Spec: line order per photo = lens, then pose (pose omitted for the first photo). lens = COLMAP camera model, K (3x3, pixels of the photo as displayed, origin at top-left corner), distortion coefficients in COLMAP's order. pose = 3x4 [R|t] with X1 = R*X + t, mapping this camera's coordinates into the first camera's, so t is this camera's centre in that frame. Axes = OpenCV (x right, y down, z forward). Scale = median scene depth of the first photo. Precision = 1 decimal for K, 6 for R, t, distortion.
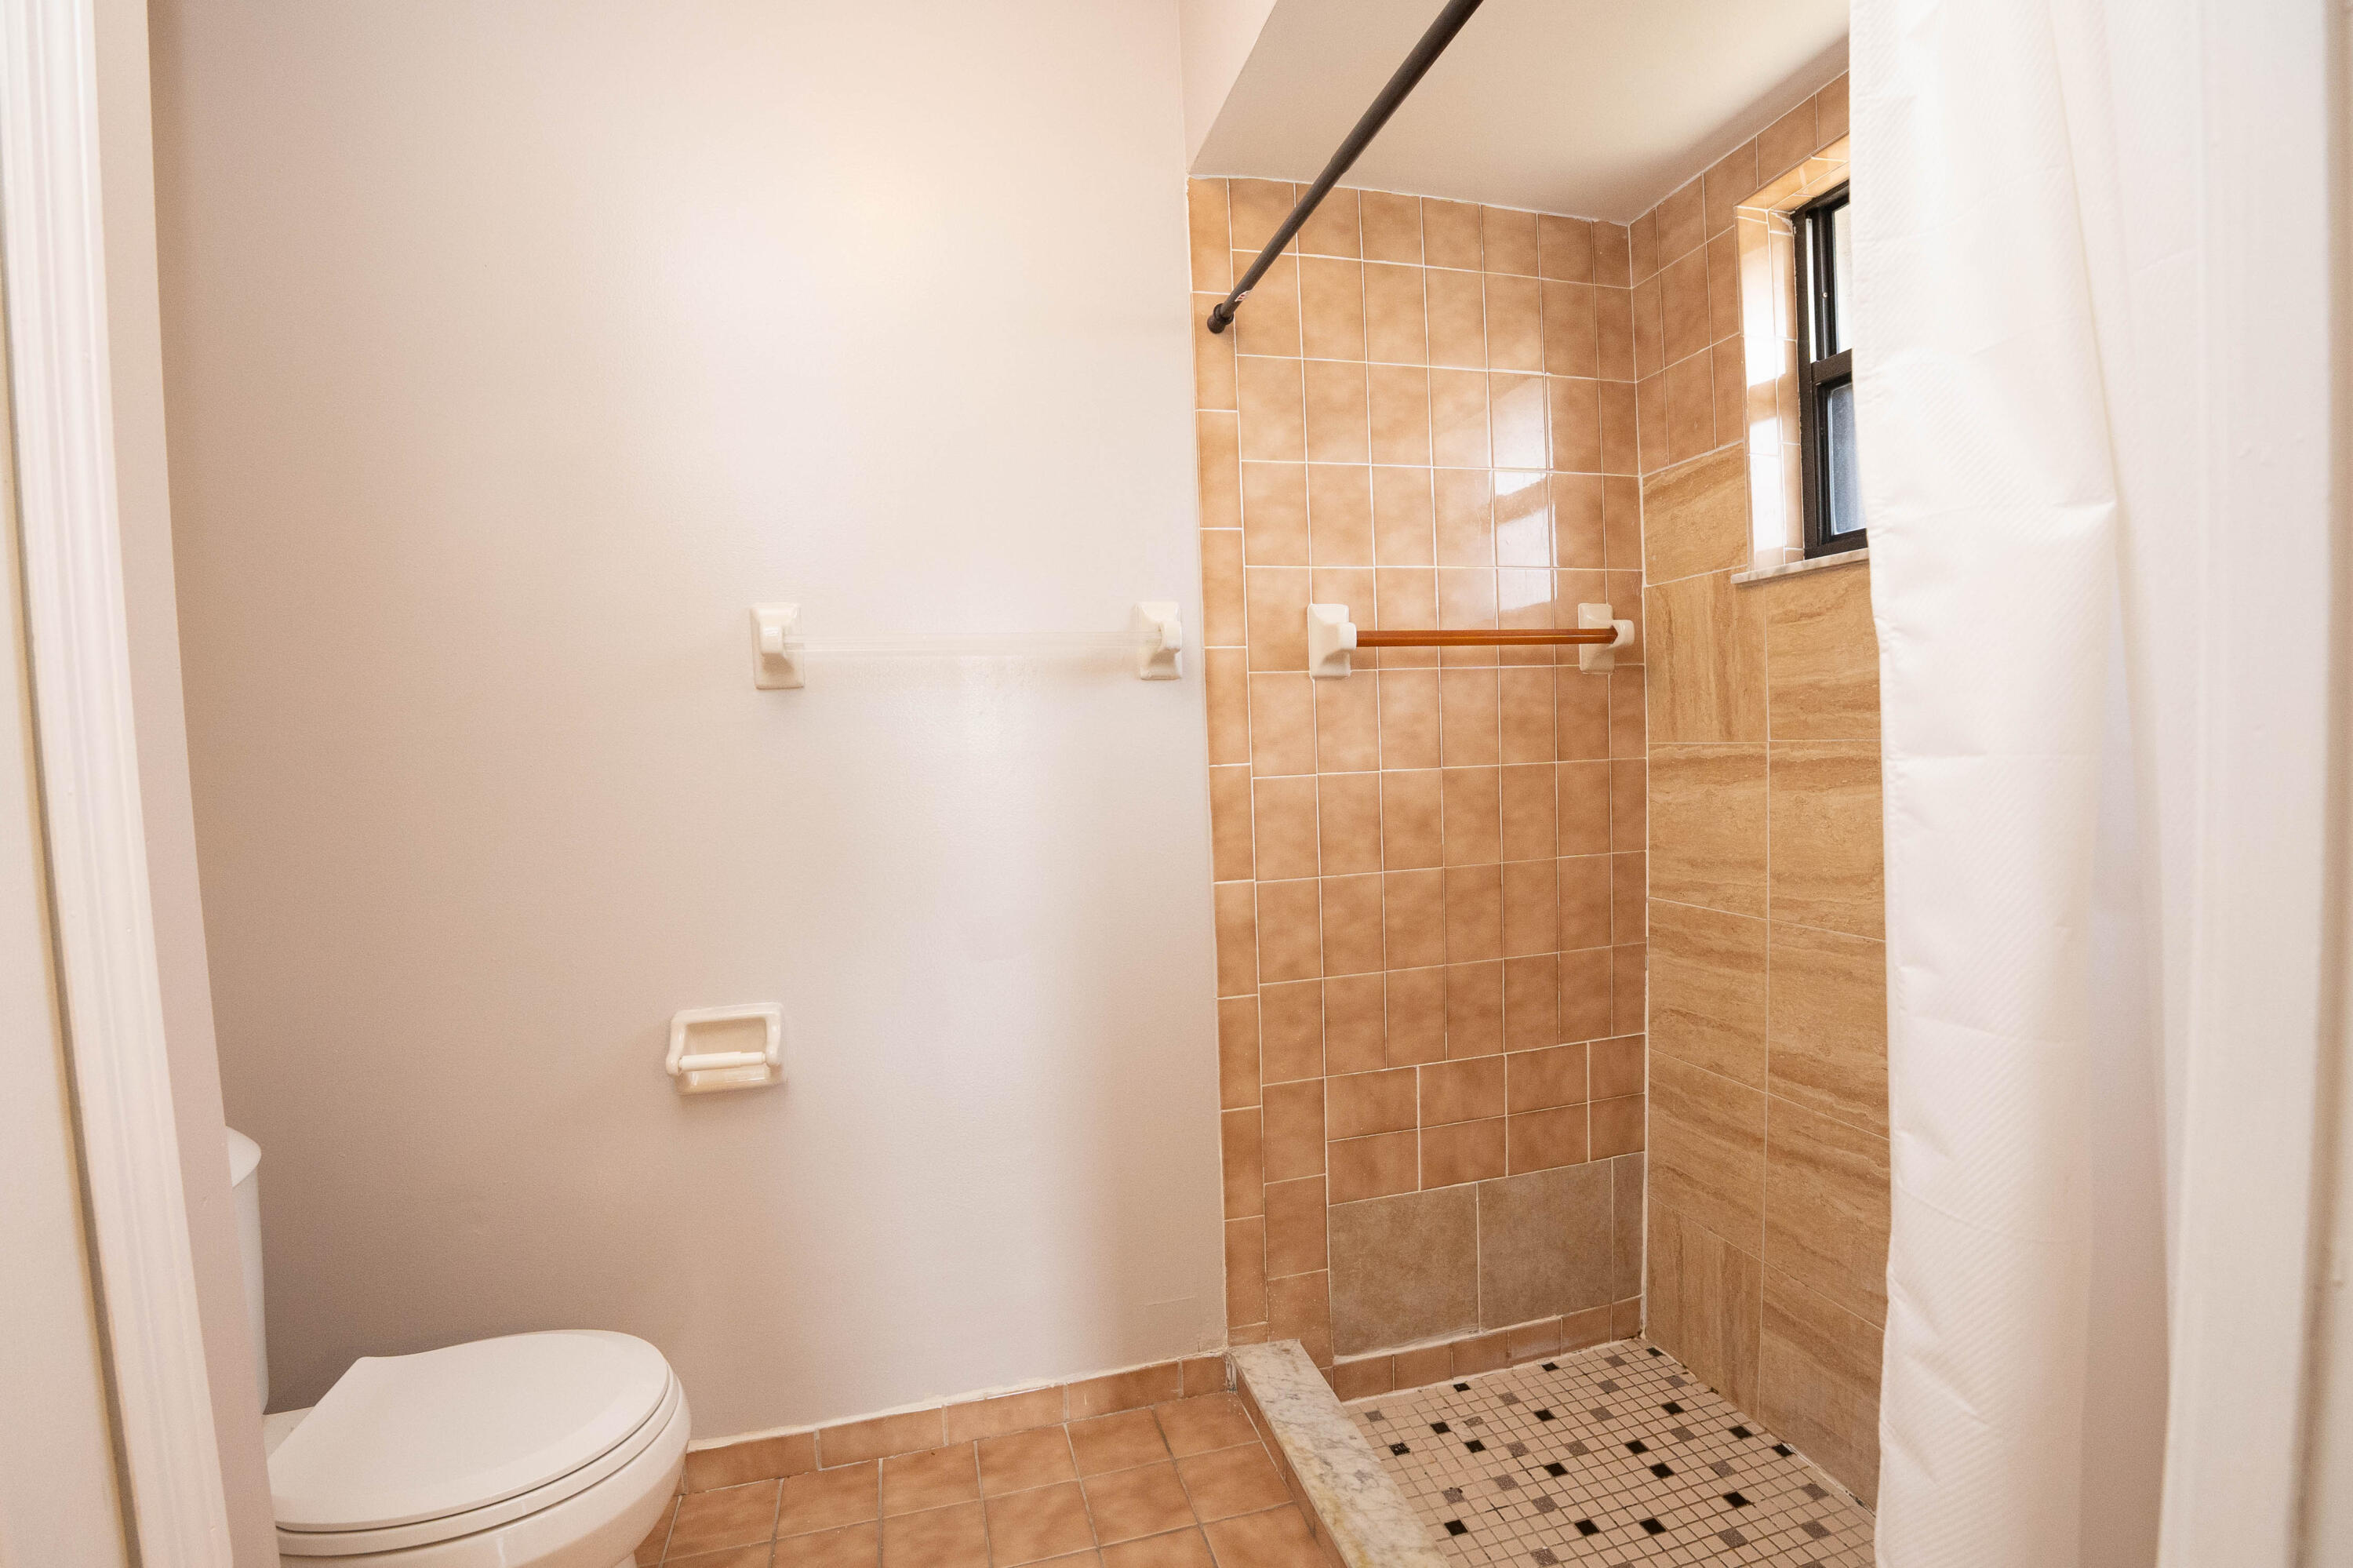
lens RADIAL K [[1080.3, 0, 1183.7], [0, 1080.3, 786.3], [0, 0, 1]] dist [-0.053280, 0.005073]
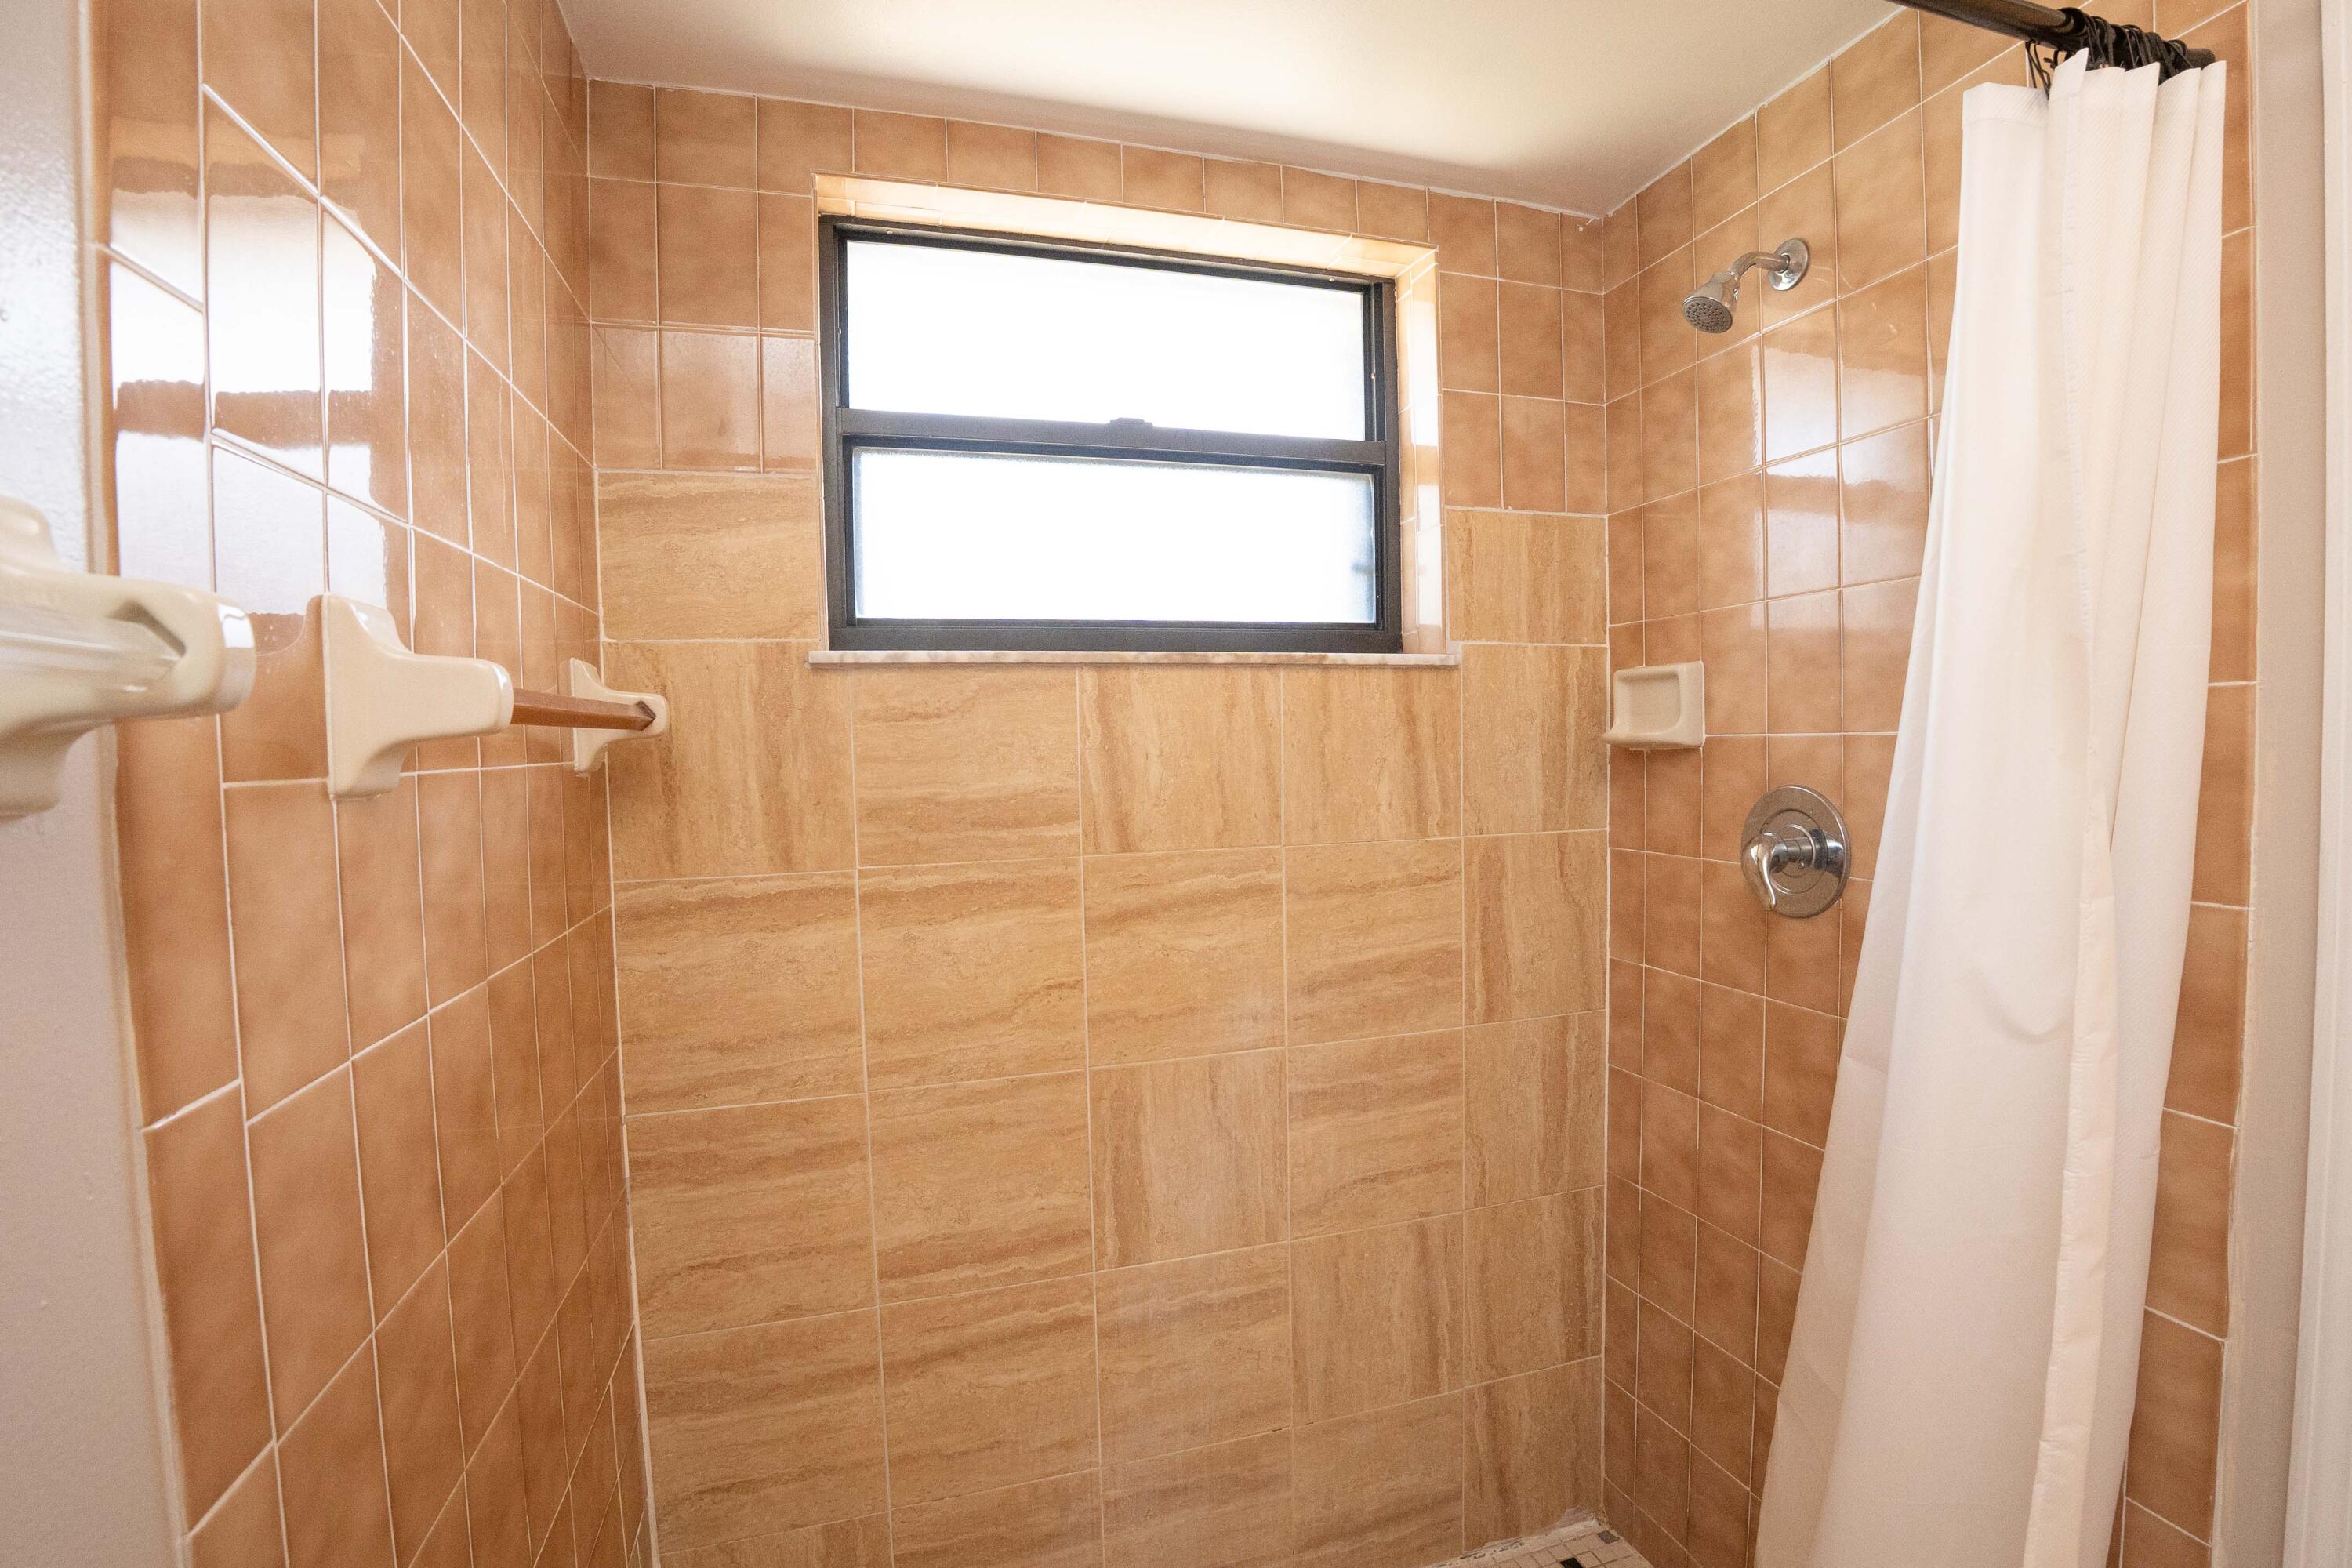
lens RADIAL K [[1079.8, 0, 1181.1], [0, 1079.8, 793.9], [0, 0, 1]] dist [-0.053280, 0.005073]
pose [[-0.017688, -0.015118, 0.999729, -0.242347], [0.064948, 0.997757, 0.016237, -0.091792], [-0.997732, 0.065217, -0.016667, 0.742976]]
